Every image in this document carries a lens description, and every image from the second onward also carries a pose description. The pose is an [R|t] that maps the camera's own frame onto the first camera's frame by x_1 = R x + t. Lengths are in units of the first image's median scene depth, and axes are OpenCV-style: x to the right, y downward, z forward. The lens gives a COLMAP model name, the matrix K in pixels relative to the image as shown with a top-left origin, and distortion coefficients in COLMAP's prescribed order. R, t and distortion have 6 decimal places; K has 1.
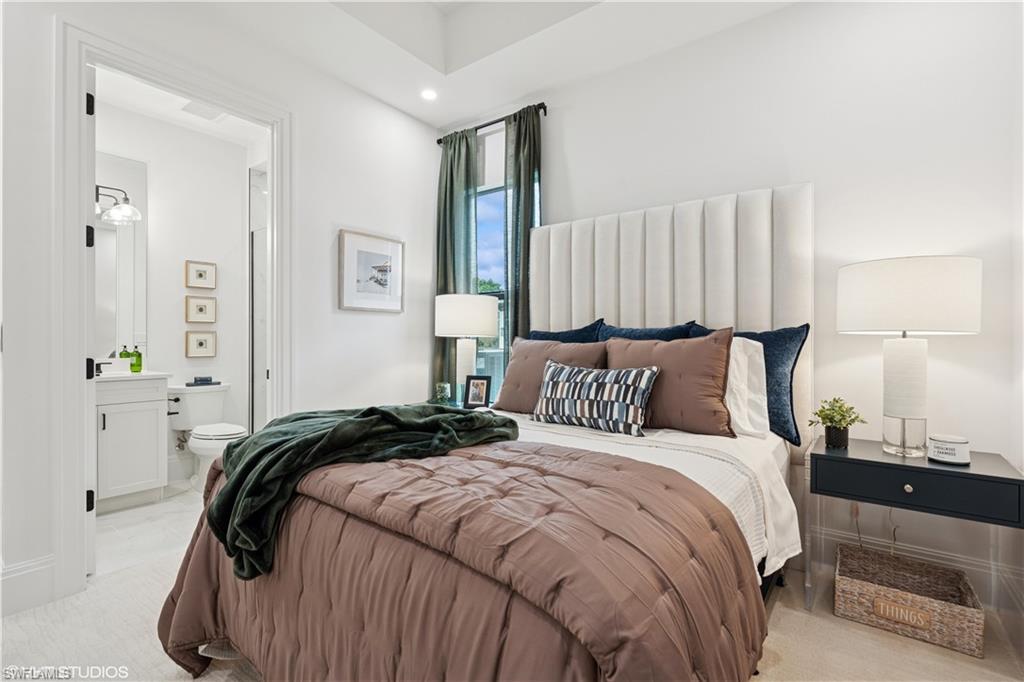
lens RADIAL K [[476.9, 0, 516.8], [0, 476.9, 342.2], [0, 0, 1]] dist [-0.001489, 0.000354]
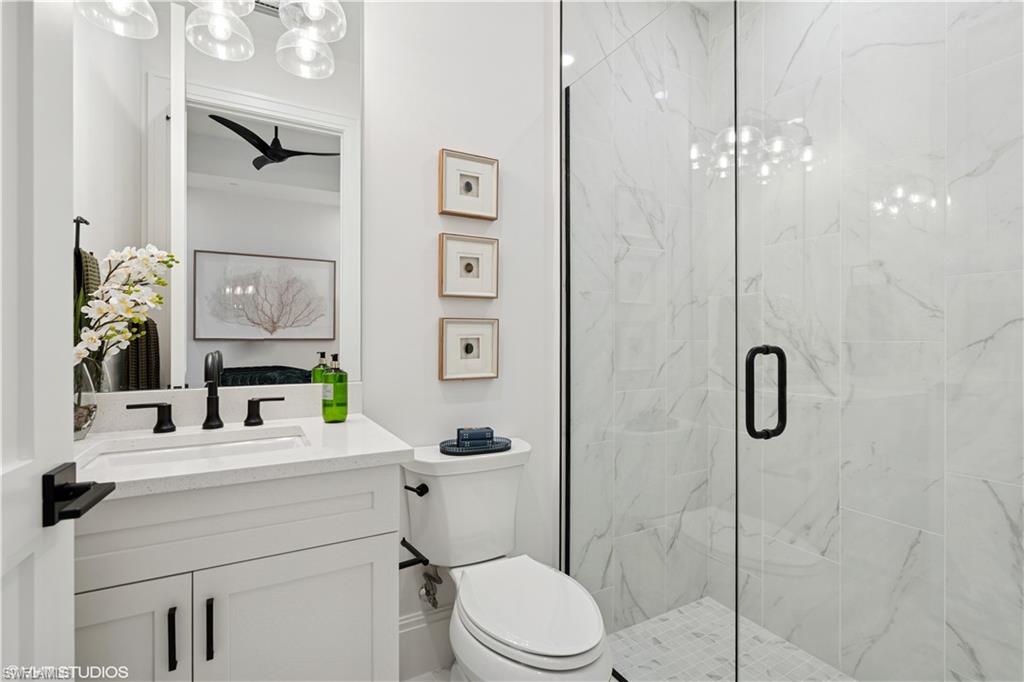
lens RADIAL K [[476.9, 0, 509.8], [0, 476.9, 341.3], [0, 0, 1]] dist [-0.001489, 0.000354]
pose [[0.911416, -0.002477, -0.411479, -0.460721], [0.000390, 0.999987, -0.005155, -0.000312], [0.411487, 0.004538, 0.911405, 0.636481]]
